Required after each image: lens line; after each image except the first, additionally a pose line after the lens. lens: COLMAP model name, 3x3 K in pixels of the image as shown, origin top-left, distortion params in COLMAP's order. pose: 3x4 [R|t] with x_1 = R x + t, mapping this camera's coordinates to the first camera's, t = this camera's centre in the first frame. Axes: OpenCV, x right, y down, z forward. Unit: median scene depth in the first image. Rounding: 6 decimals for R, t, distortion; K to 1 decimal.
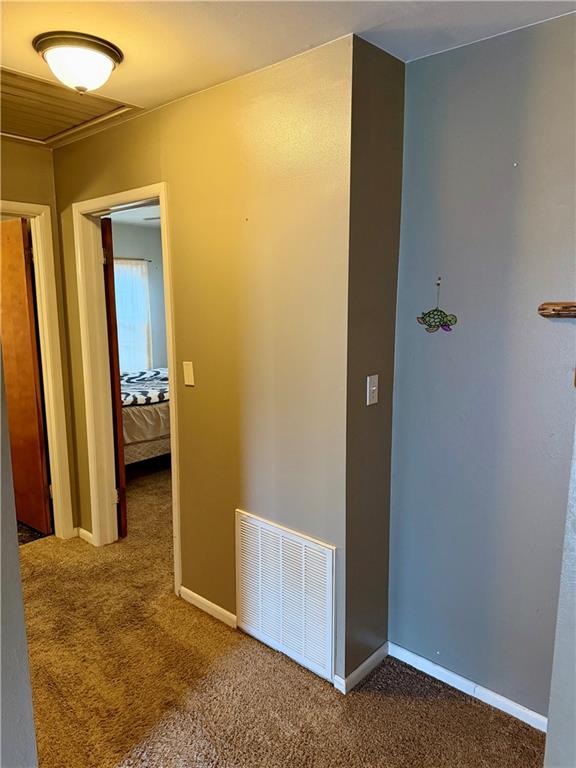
lens RADIAL K [[533.6, 0, 291.2], [0, 533.6, 385.3], [0, 0, 1]] dist [0.074319, -0.086865]
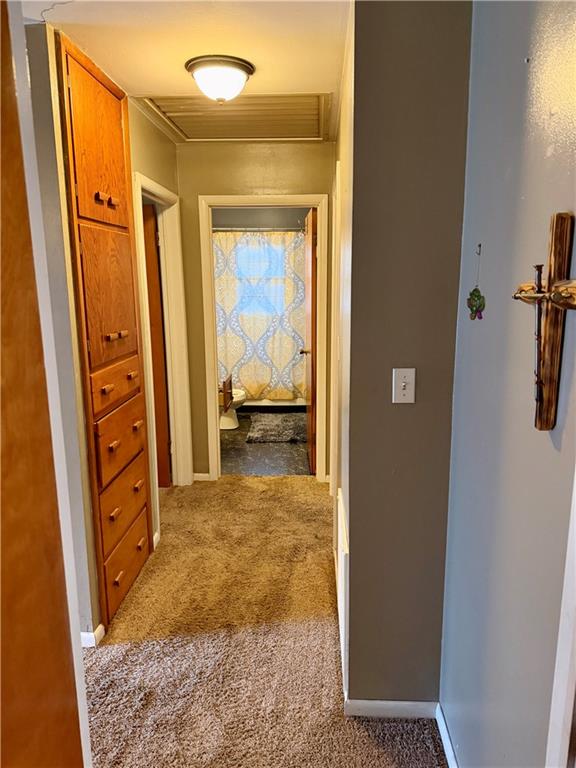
lens RADIAL K [[537.8, 0, 289.5], [0, 537.8, 371.3], [0, 0, 1]] dist [-0.000629, -0.054931]
pose [[0.628744, 0.141309, -0.764665, 0.637193], [-0.123747, 0.989001, 0.081015, -0.055540], [0.767702, 0.043687, 0.639316, 0.336741]]
